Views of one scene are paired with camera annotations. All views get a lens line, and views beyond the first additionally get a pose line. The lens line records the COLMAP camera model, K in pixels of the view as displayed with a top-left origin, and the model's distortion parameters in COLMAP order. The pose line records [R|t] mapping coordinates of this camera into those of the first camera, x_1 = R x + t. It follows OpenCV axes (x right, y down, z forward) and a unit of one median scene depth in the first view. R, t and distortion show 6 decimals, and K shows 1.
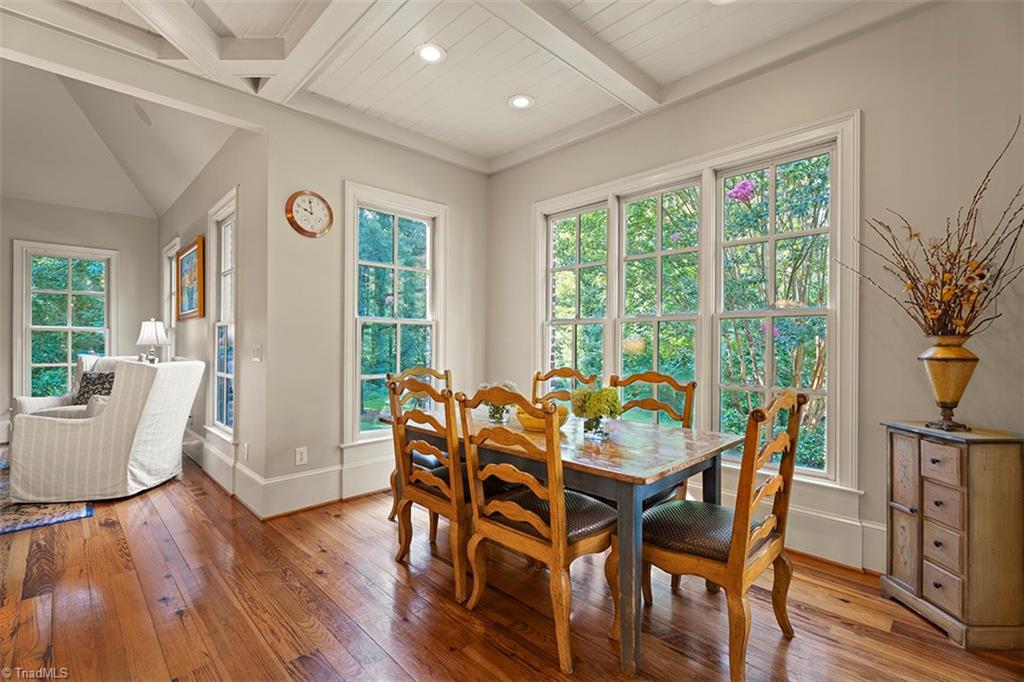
lens RADIAL K [[457.1, 0, 508.8], [0, 457.1, 340.8], [0, 0, 1]] dist [0.002020, 0.000525]
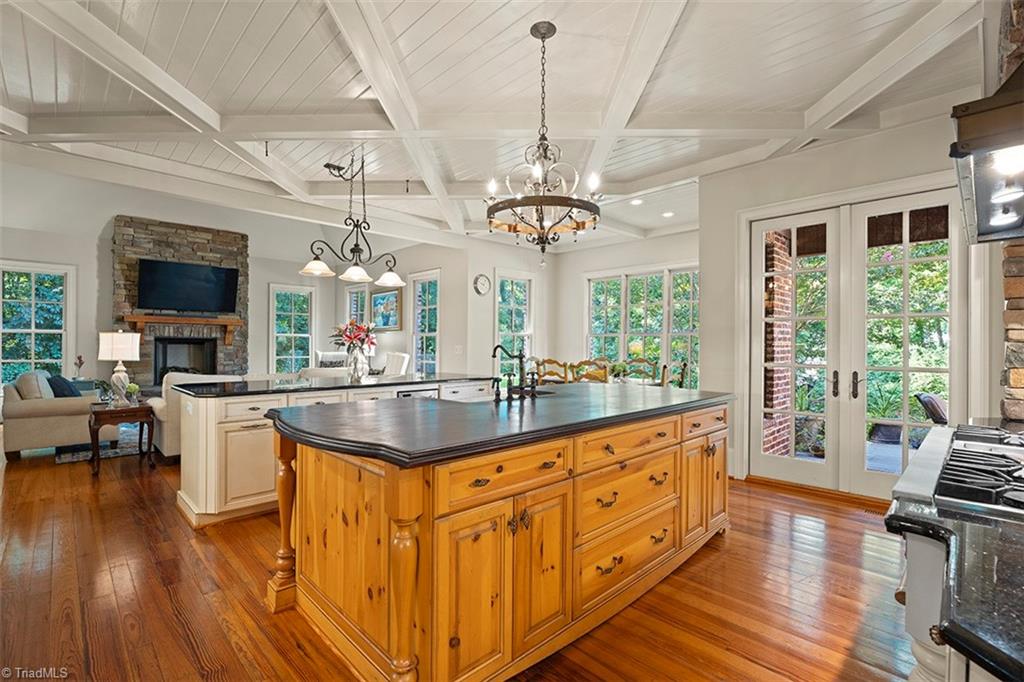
lens RADIAL K [[463.9, 0, 511.1], [0, 463.9, 343.6], [0, 0, 1]] dist [-0.001513, -0.000235]
pose [[0.999985, 0.004235, -0.003354, -0.323479], [-0.004215, 0.999974, 0.005838, -0.017848], [0.003379, -0.005824, 0.999977, -1.303534]]
